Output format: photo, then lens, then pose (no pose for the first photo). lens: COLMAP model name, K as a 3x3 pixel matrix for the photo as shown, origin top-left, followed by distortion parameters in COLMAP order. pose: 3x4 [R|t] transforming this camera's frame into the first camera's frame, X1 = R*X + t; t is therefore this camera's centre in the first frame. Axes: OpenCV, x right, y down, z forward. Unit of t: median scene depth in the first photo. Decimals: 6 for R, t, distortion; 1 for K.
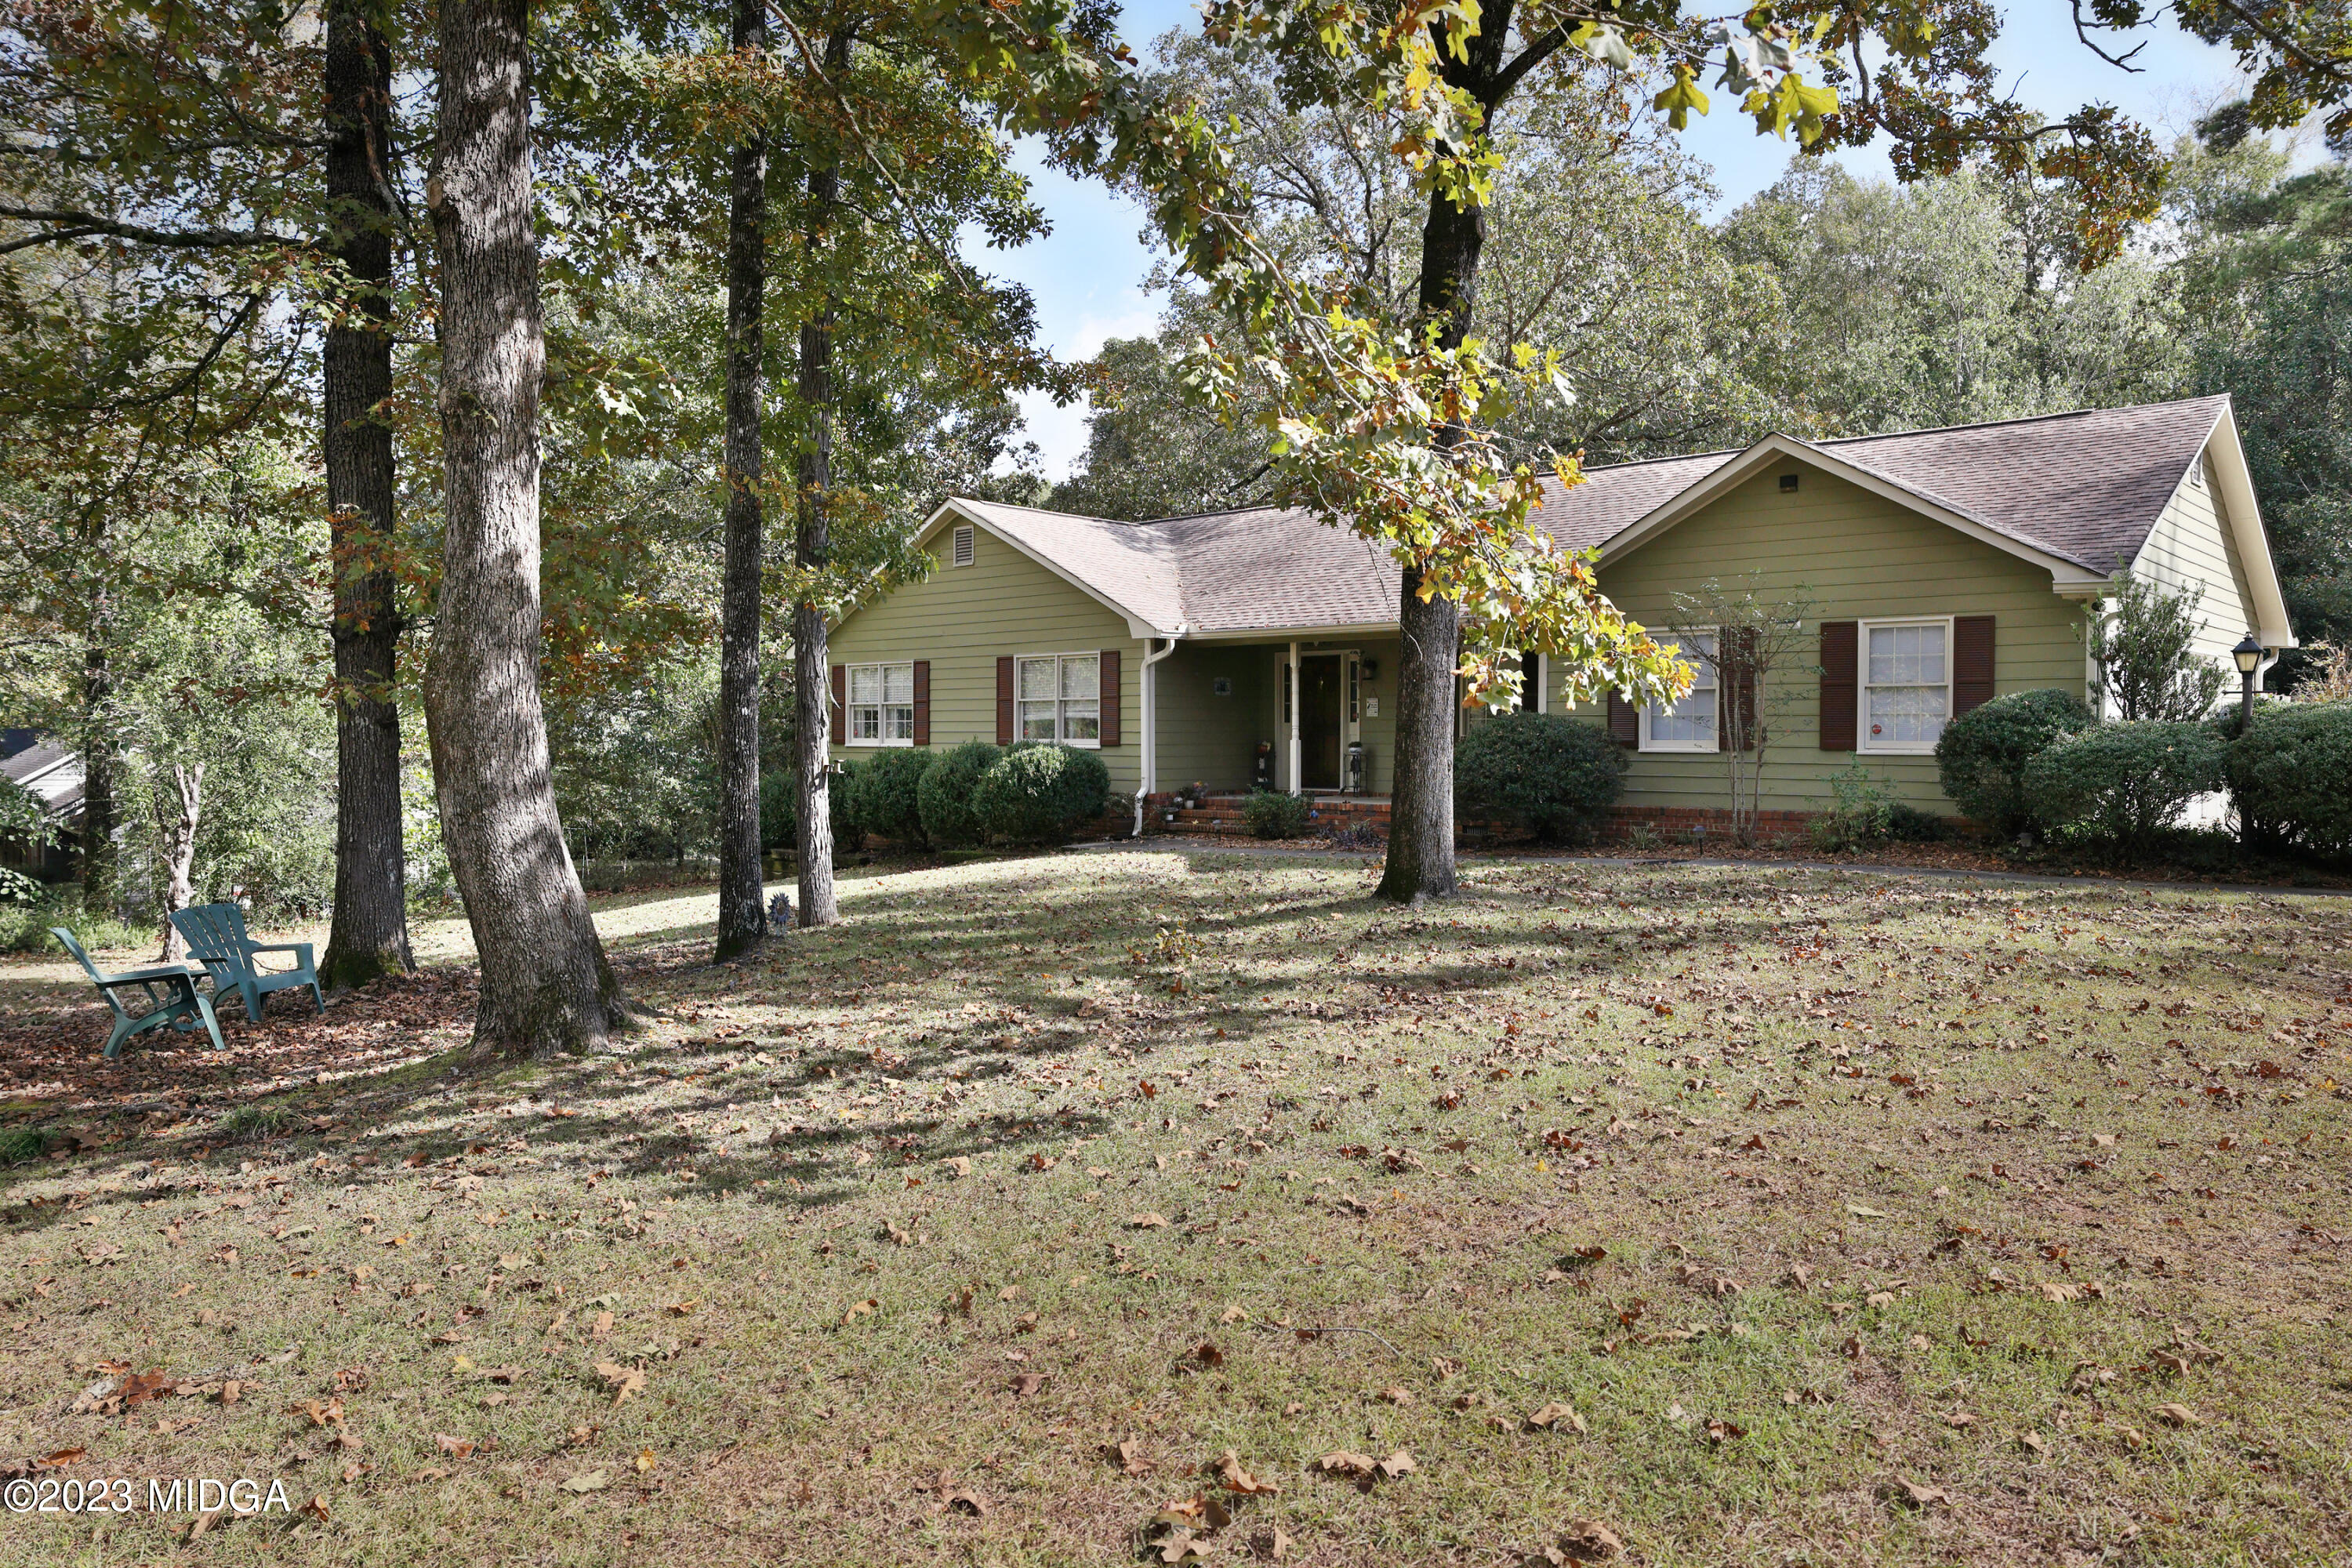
lens RADIAL K [[1657.8, 0, 1176.0], [0, 1657.8, 784.0], [0, 0, 1]] dist [-0.111707, 0.086331]
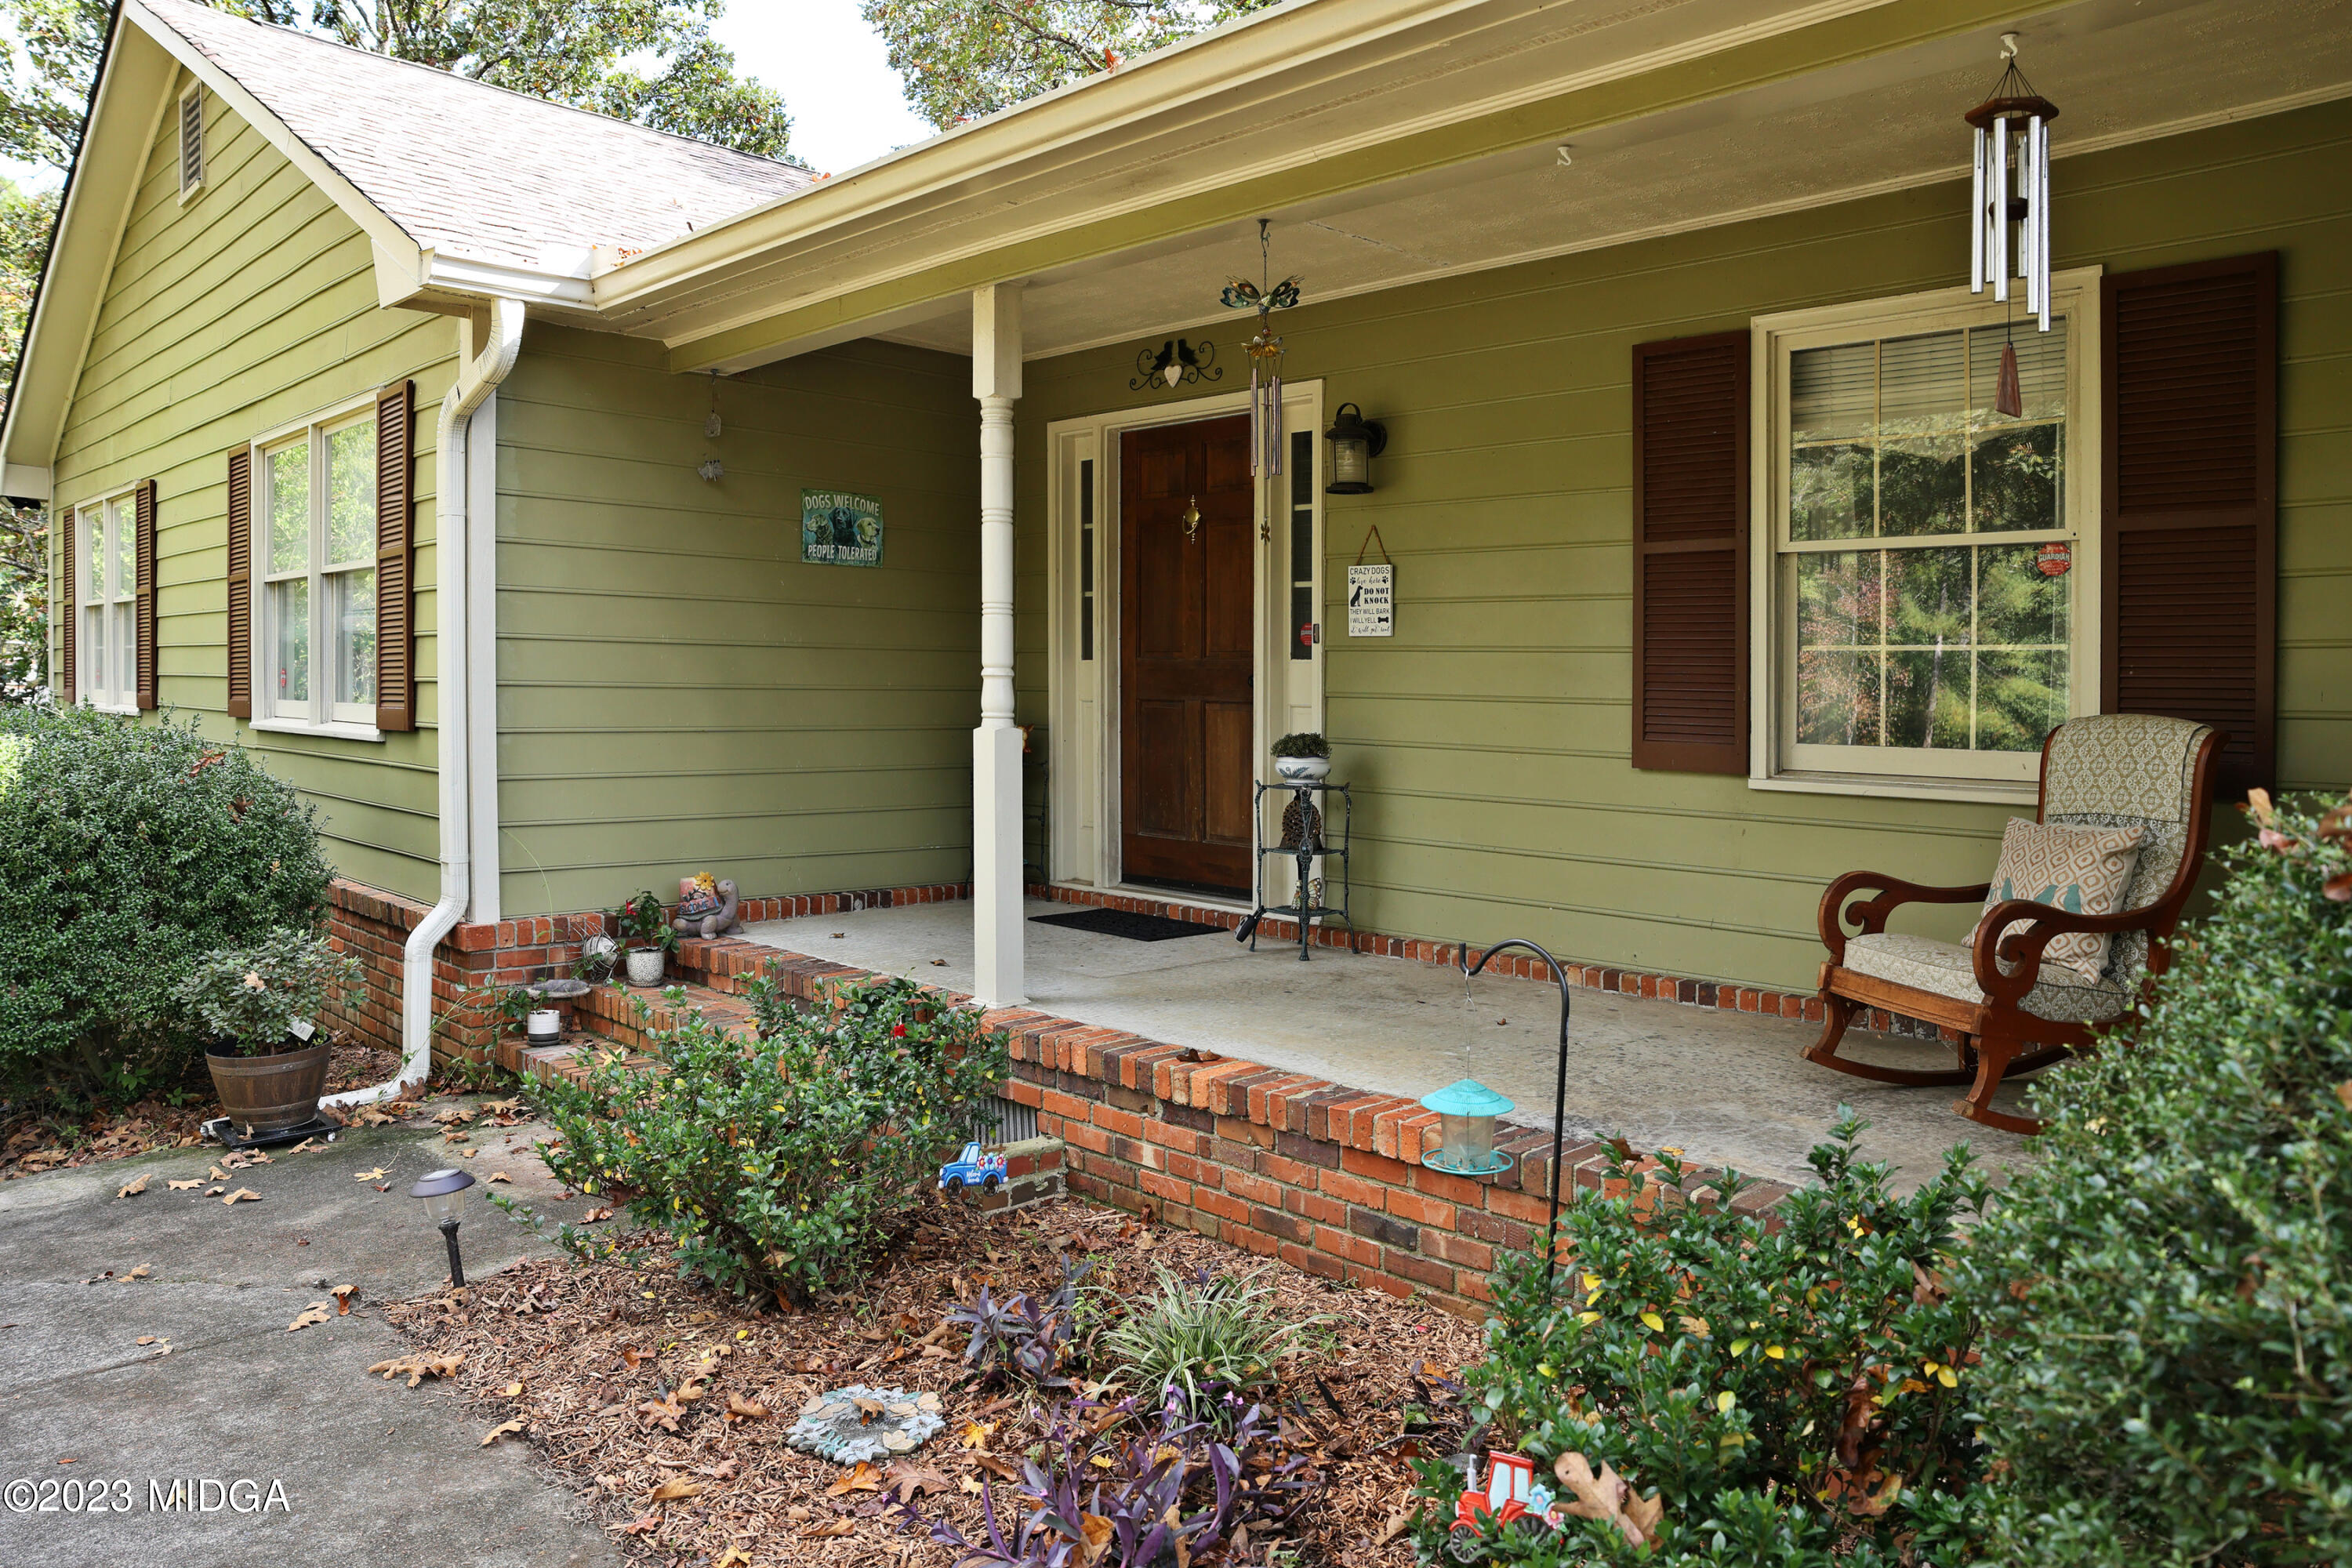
lens RADIAL K [[1657.8, 0, 1176.0], [0, 1657.8, 784.0], [0, 0, 1]] dist [-0.111707, 0.086331]
pose [[0.998801, 0.020673, -0.044365, 0.105465], [-0.019720, 0.999567, 0.021819, -0.024329], [0.044797, -0.020918, 0.998777, 0.781171]]
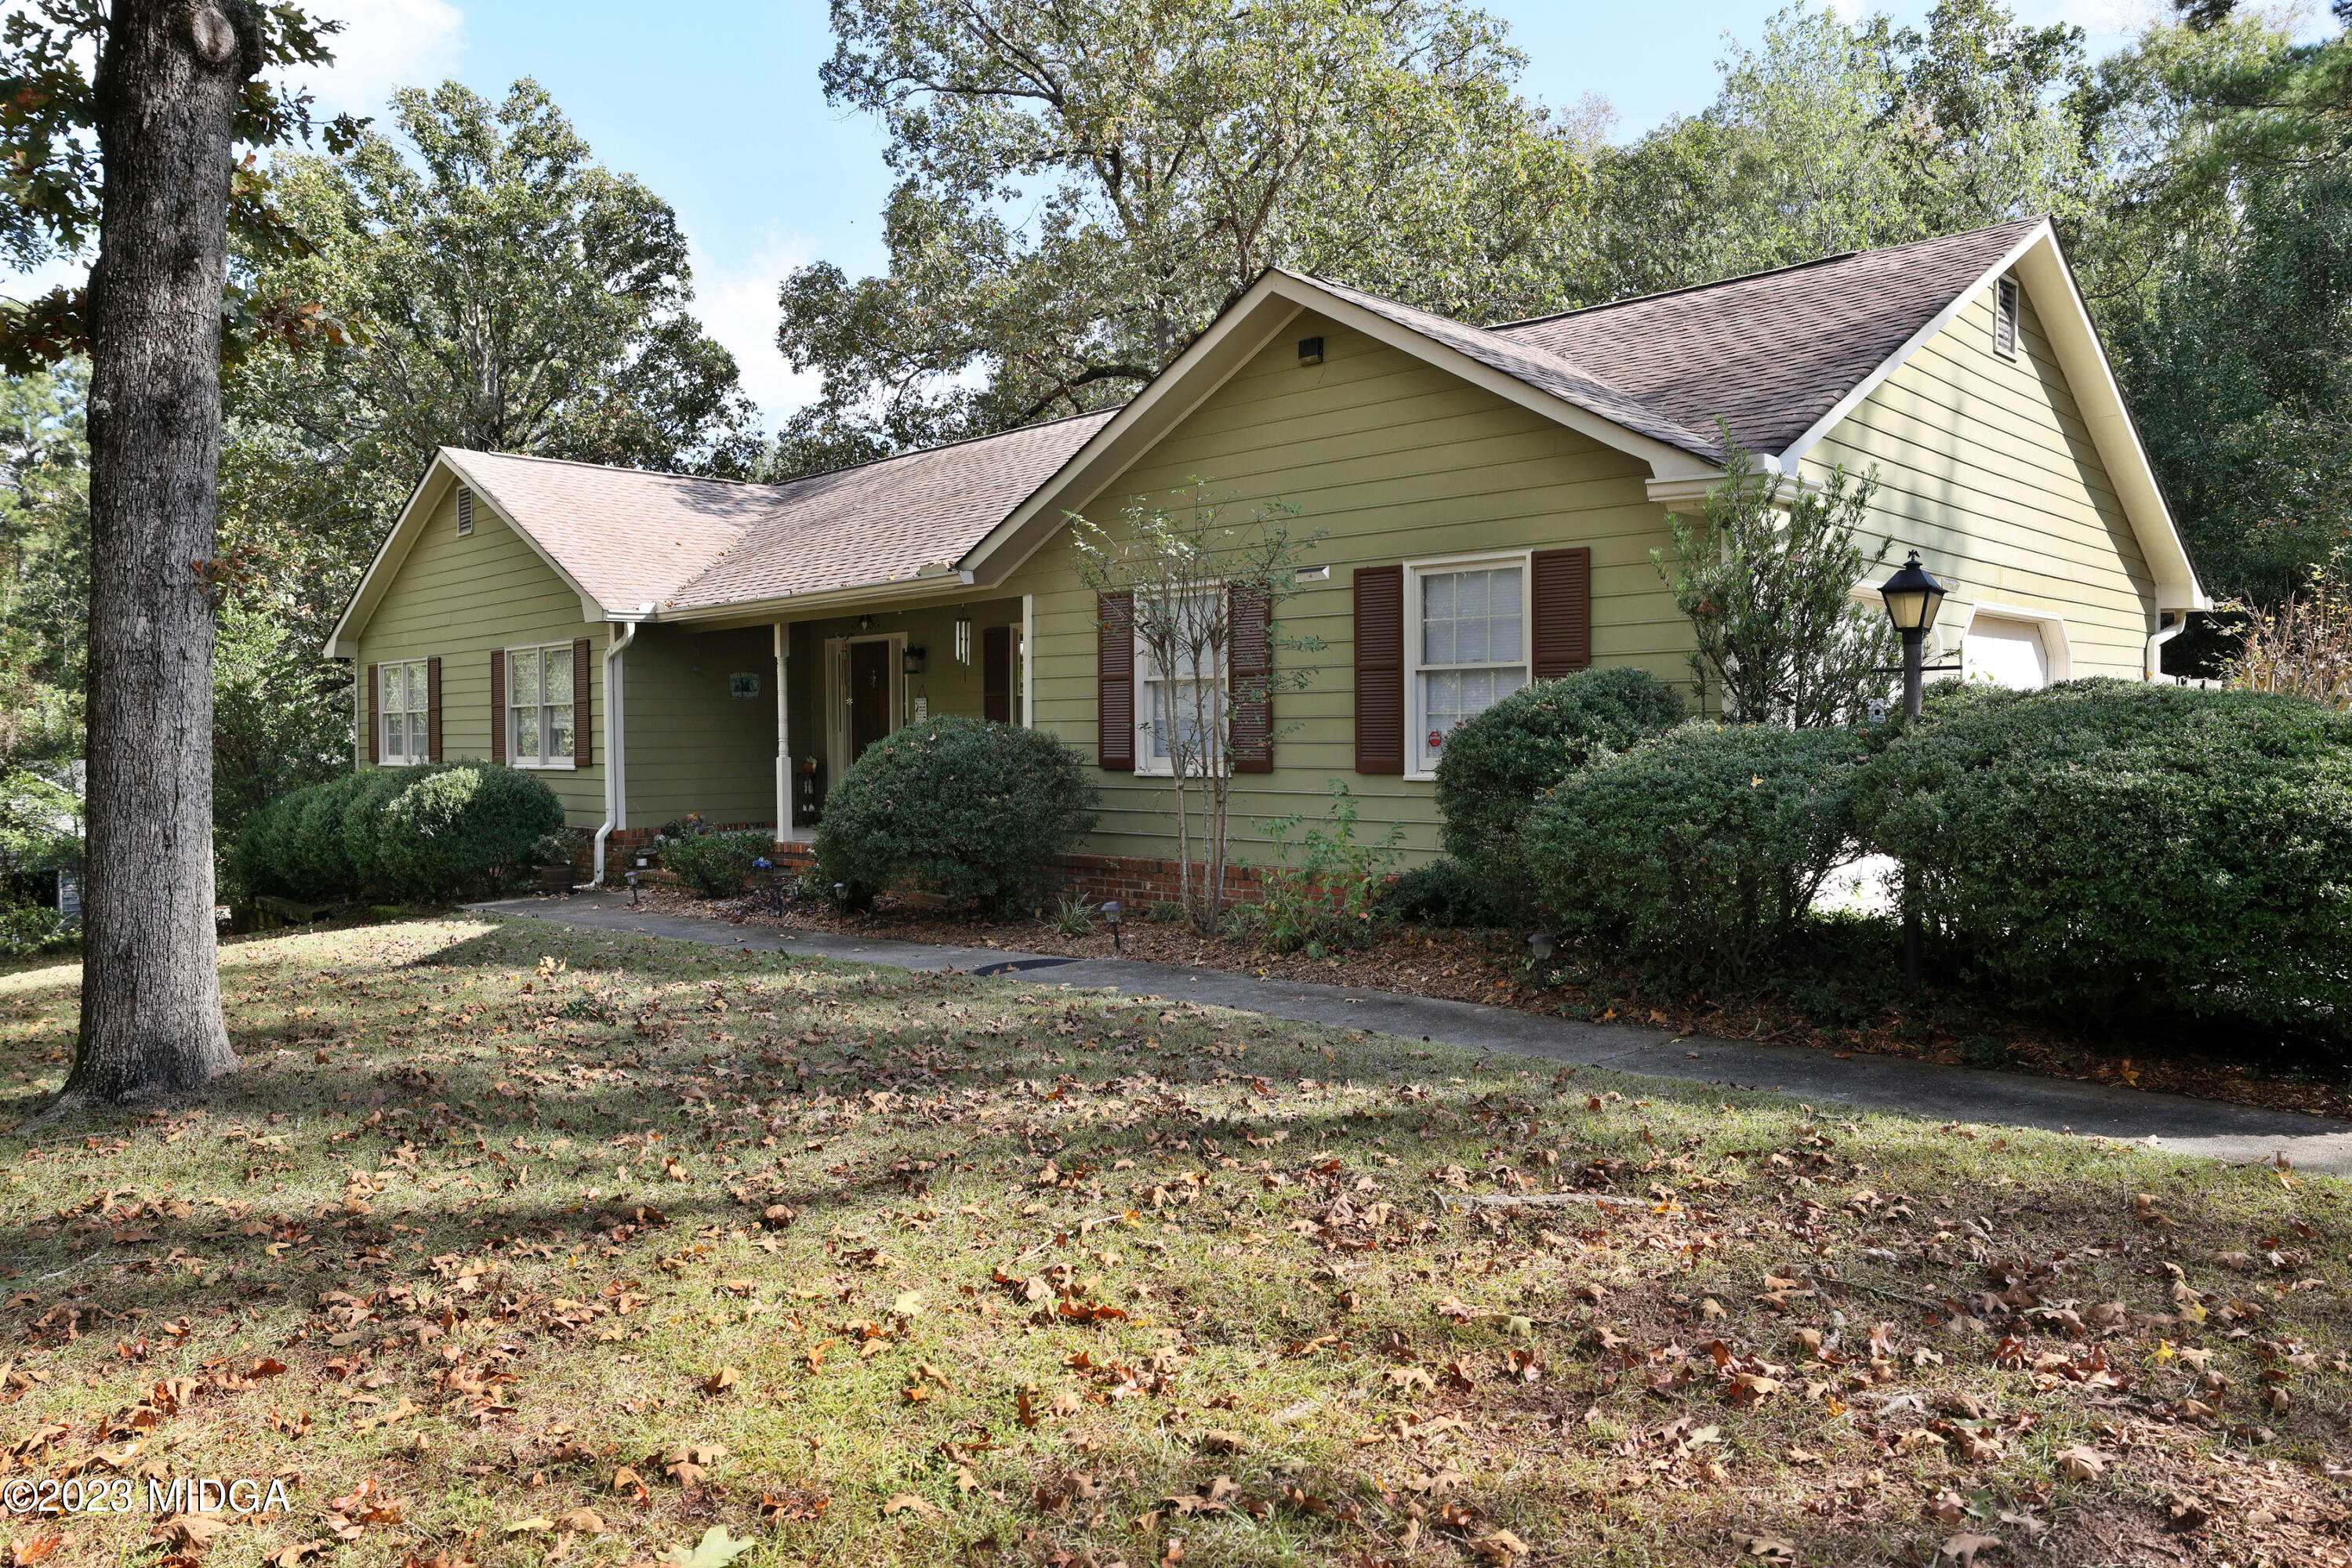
lens RADIAL K [[1657.8, 0, 1176.0], [0, 1657.8, 784.0], [0, 0, 1]] dist [-0.111707, 0.086331]
pose [[0.999263, -0.008109, -0.037522, 0.271574], [0.008098, 0.999967, -0.000441, -0.013045], [0.037525, 0.000136, 0.999296, 0.282143]]
